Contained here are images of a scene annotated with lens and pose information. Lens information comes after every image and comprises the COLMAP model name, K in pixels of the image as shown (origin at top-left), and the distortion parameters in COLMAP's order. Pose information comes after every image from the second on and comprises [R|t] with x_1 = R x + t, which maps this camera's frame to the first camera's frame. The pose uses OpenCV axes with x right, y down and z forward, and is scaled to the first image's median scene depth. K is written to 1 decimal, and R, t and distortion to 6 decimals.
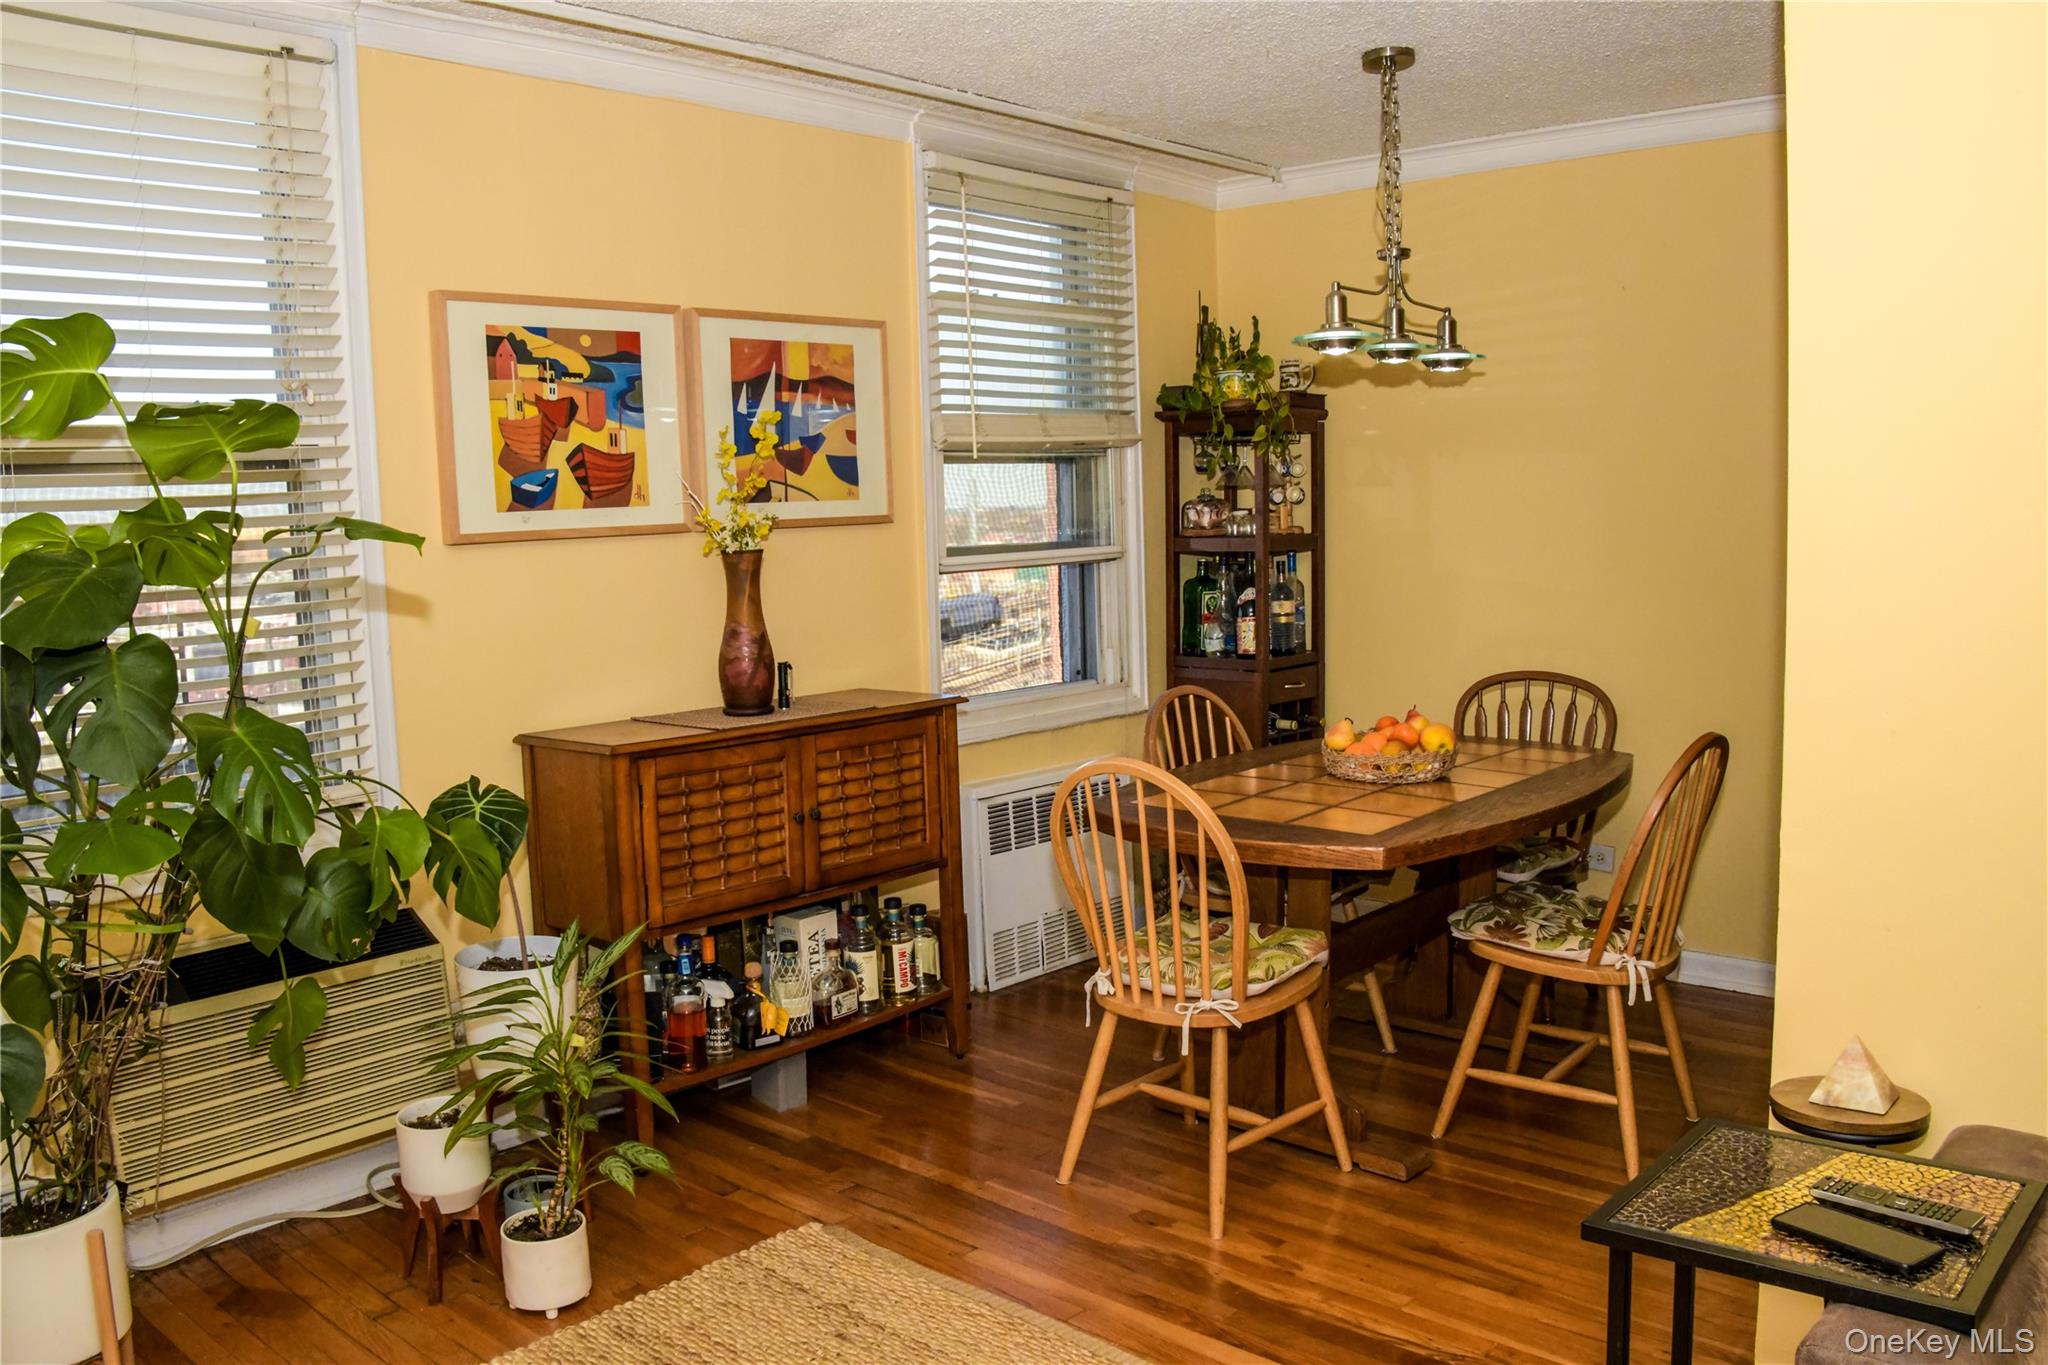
lens RADIAL K [[1688.1, 0, 1024.0], [0, 1688.1, 682.5], [0, 0, 1]] dist [-0.137005, 0.085851]
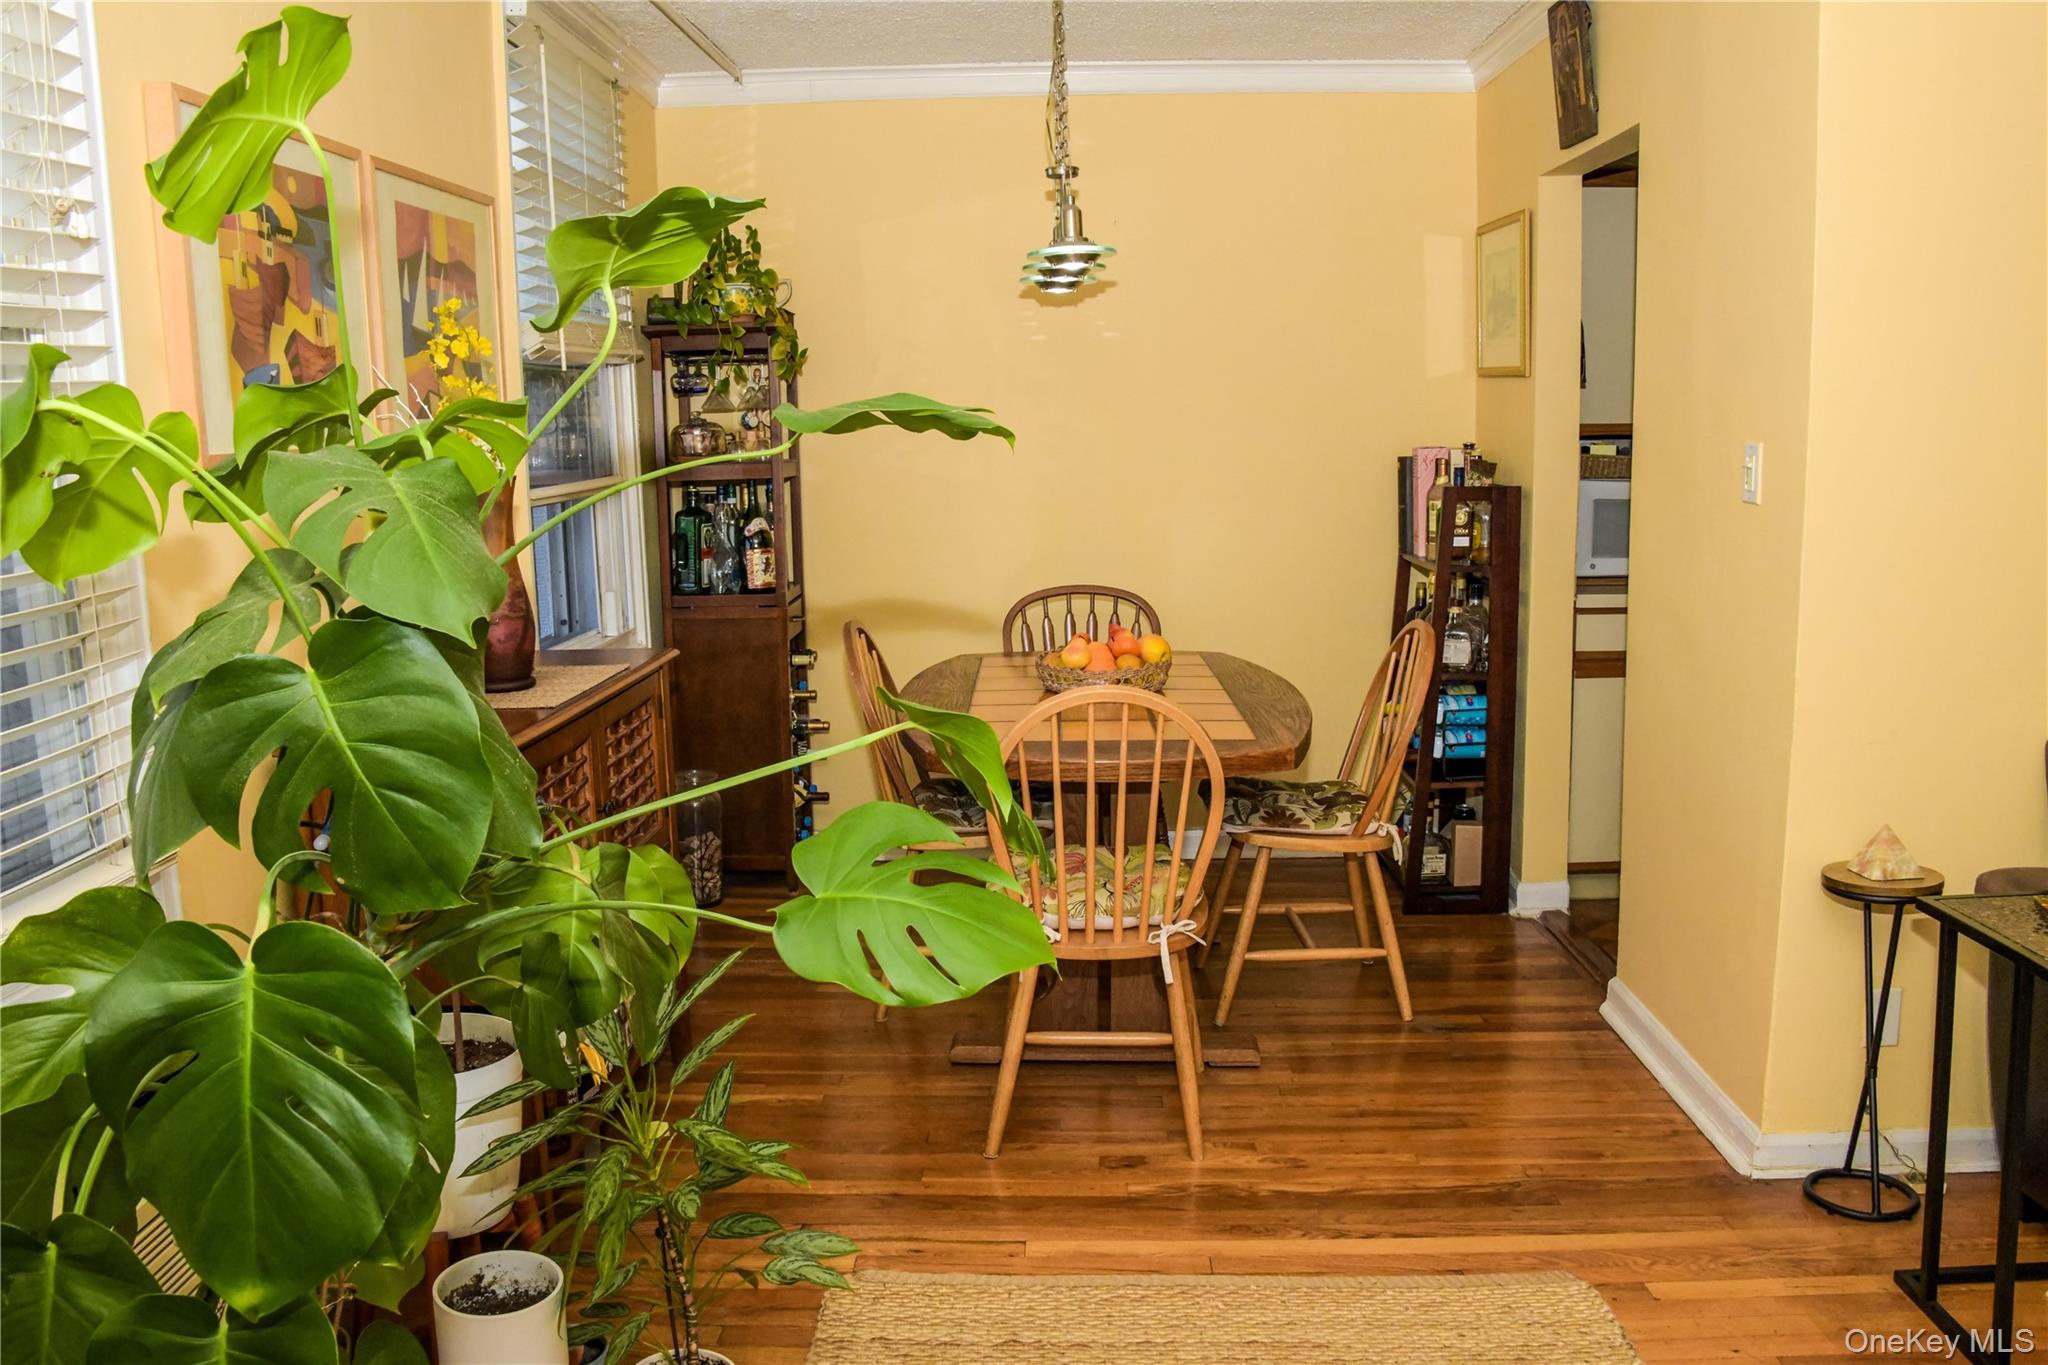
lens RADIAL K [[1688.1, 0, 1024.0], [0, 1688.1, 682.5], [0, 0, 1]] dist [-0.137005, 0.085851]
pose [[0.752496, -0.092966, 0.652002, -0.463187], [0.072550, 0.995663, 0.058235, -0.011286], [-0.654589, 0.003481, 0.755977, 0.250736]]
